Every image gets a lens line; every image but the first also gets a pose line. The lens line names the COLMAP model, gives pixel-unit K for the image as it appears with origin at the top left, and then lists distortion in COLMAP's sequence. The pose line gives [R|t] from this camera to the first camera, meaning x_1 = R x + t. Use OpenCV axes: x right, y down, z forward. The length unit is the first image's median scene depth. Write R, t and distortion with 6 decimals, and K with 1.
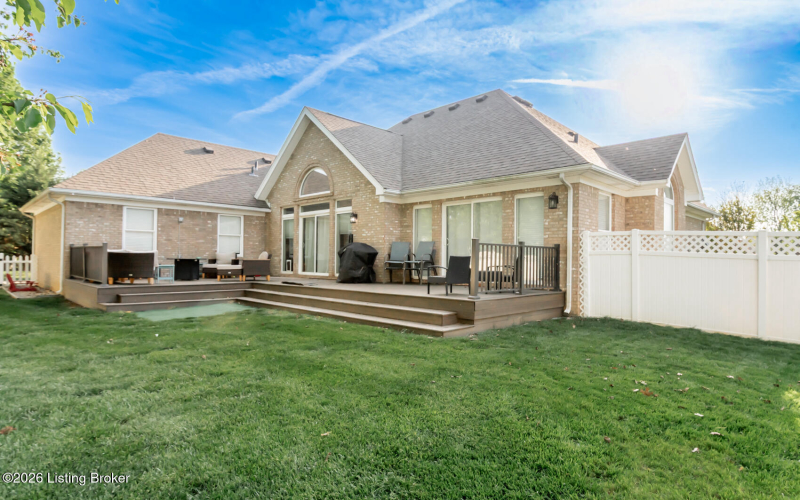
lens RADIAL K [[453.6, 0, 400.0], [0, 453.6, 250.0], [0, 0, 1]] dist [-0.024423, -0.000311]
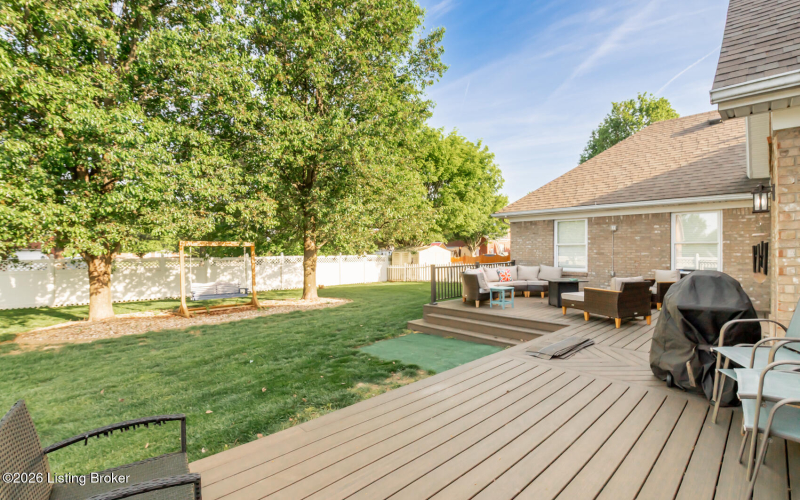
lens RADIAL K [[359.6, 0, 404.8], [0, 359.6, 251.2], [0, 0, 1]] dist [-0.012532, -0.009353]
pose [[-0.011831, -0.010007, -0.999880, 0.167956], [0.025145, 0.999631, -0.010302, -0.030596], [0.999614, -0.025264, -0.011575, 0.676624]]
